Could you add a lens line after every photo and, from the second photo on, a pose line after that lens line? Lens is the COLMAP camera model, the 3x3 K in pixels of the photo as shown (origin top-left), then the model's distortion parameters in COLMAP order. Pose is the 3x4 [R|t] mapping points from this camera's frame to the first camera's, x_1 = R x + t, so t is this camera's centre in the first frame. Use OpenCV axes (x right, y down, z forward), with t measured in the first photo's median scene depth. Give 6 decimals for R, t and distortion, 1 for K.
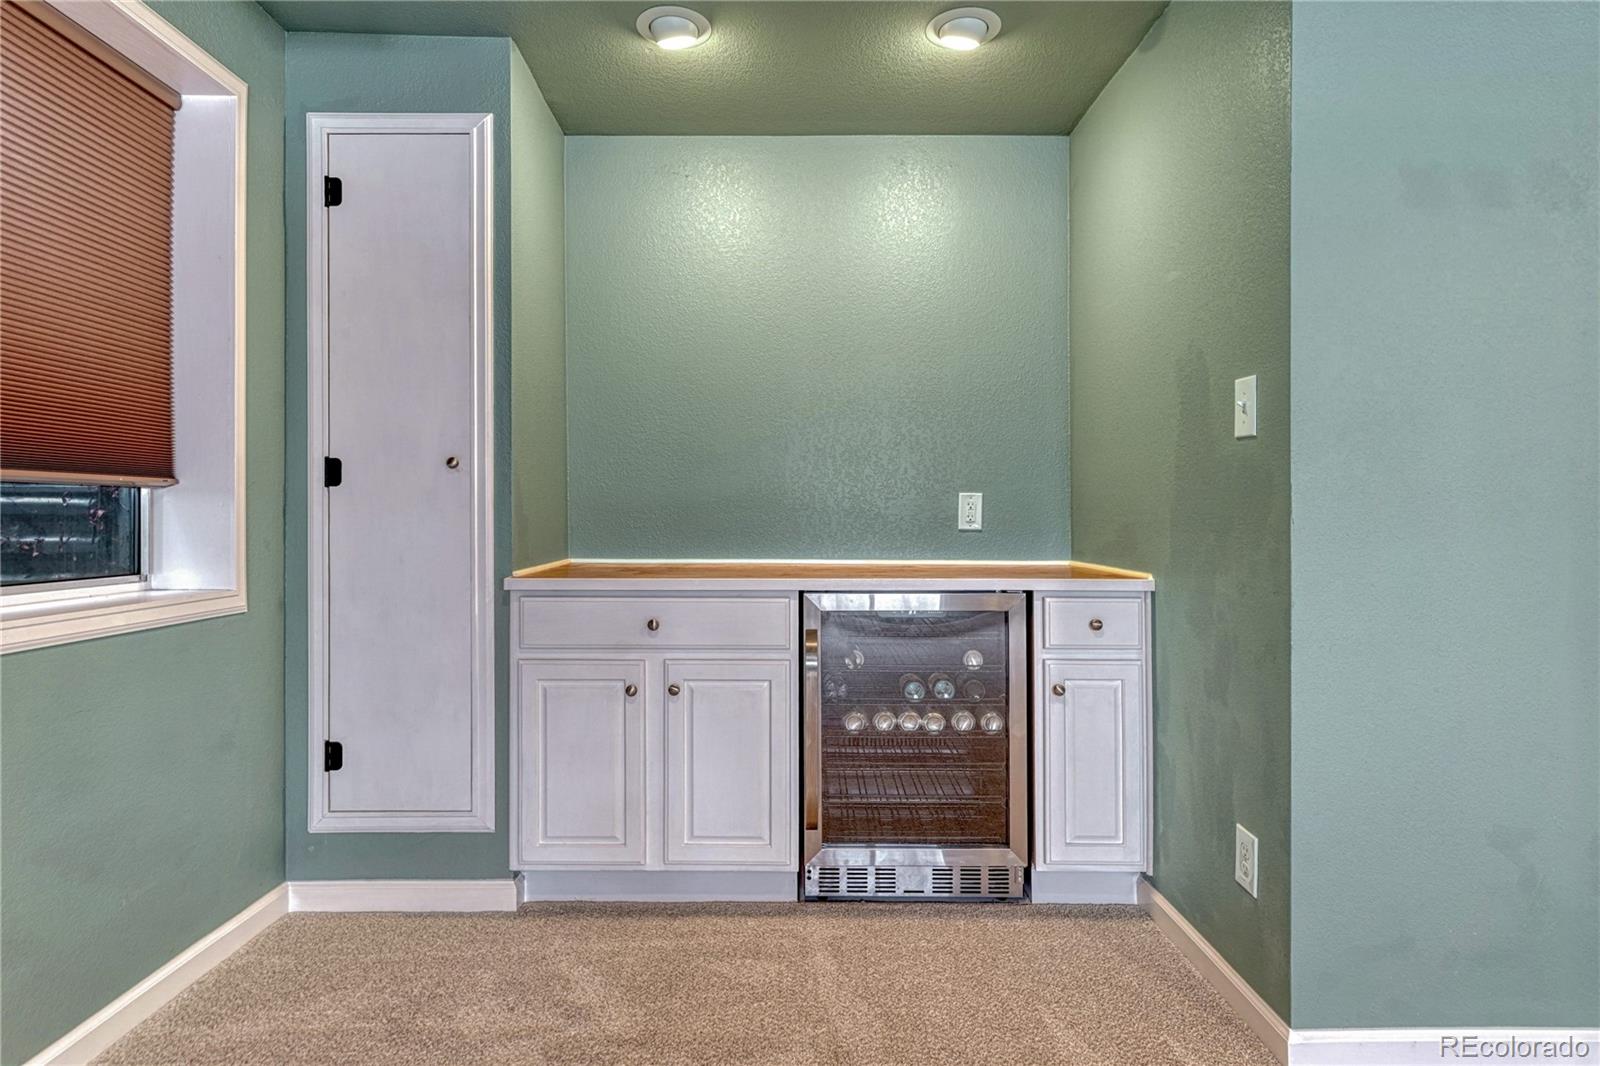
lens RADIAL K [[829.7, 0, 808.0], [0, 829.7, 510.7], [0, 0, 1]] dist [0.000966, 0.000552]
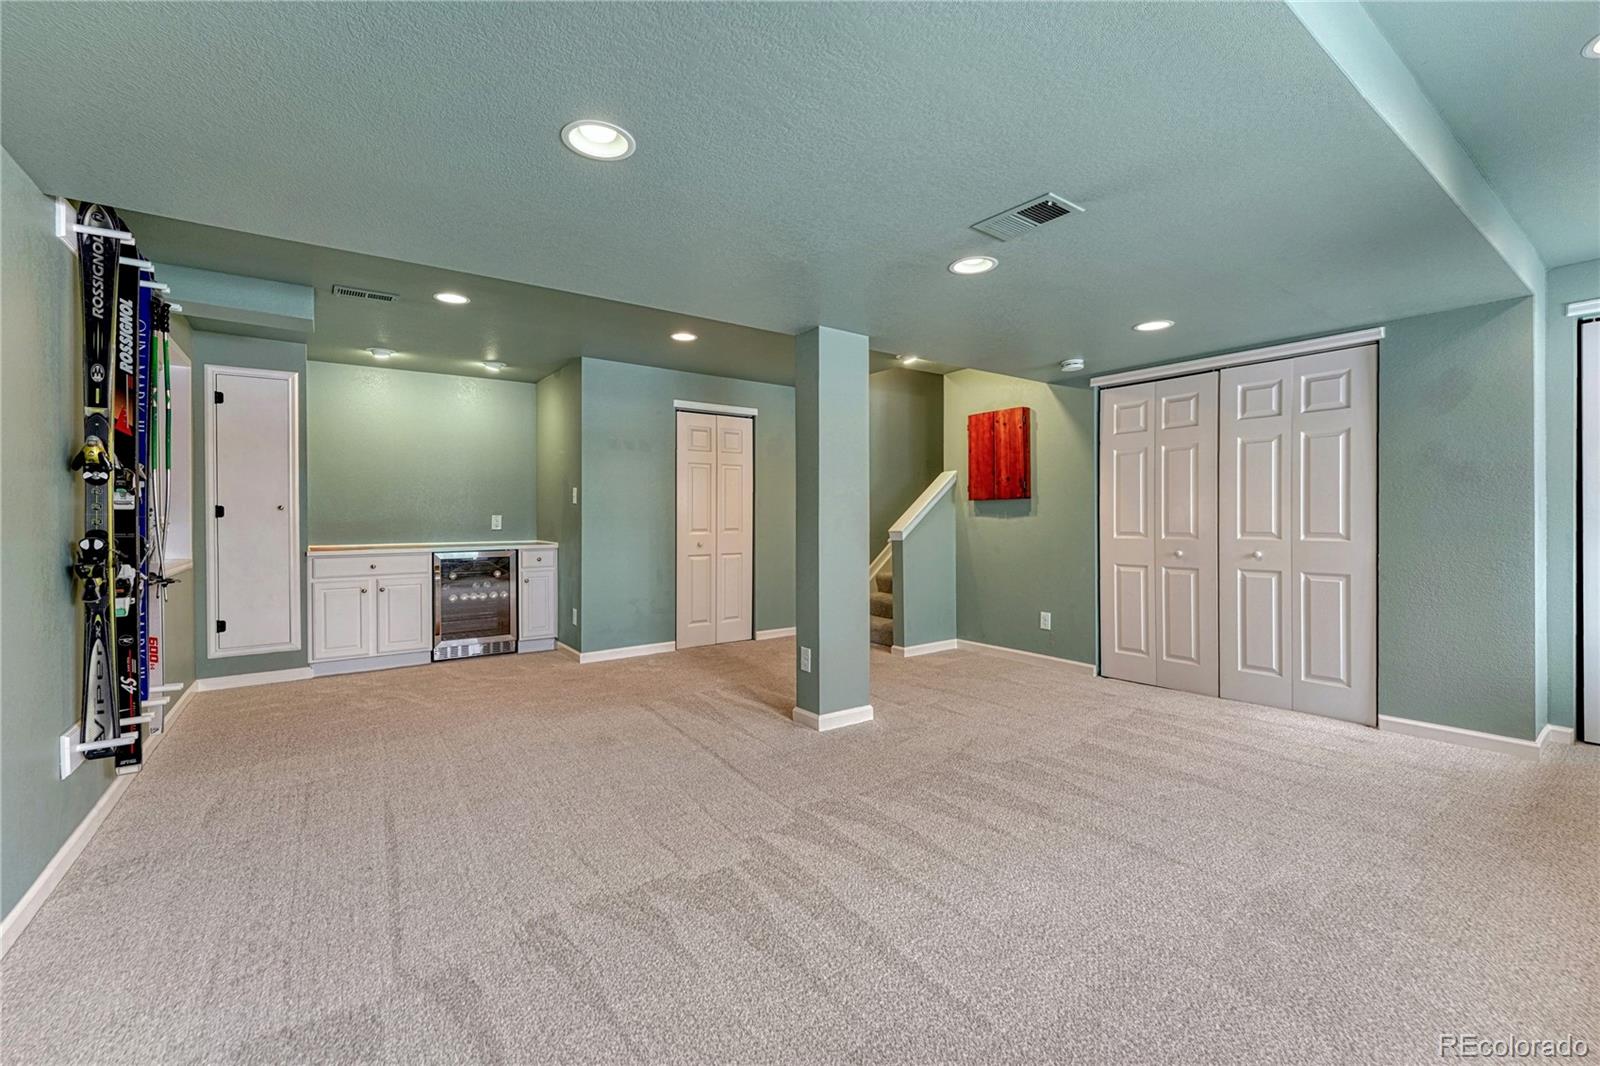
lens RADIAL K [[670.5, 0, 795.9], [0, 670.5, 506.9], [0, 0, 1]] dist [-0.008262, 0.001106]
pose [[0.820792, -0.000215, 0.571227, -0.299161], [0.003195, 0.999986, -0.004216, -0.046887], [-0.571218, 0.005286, 0.820781, -1.612689]]
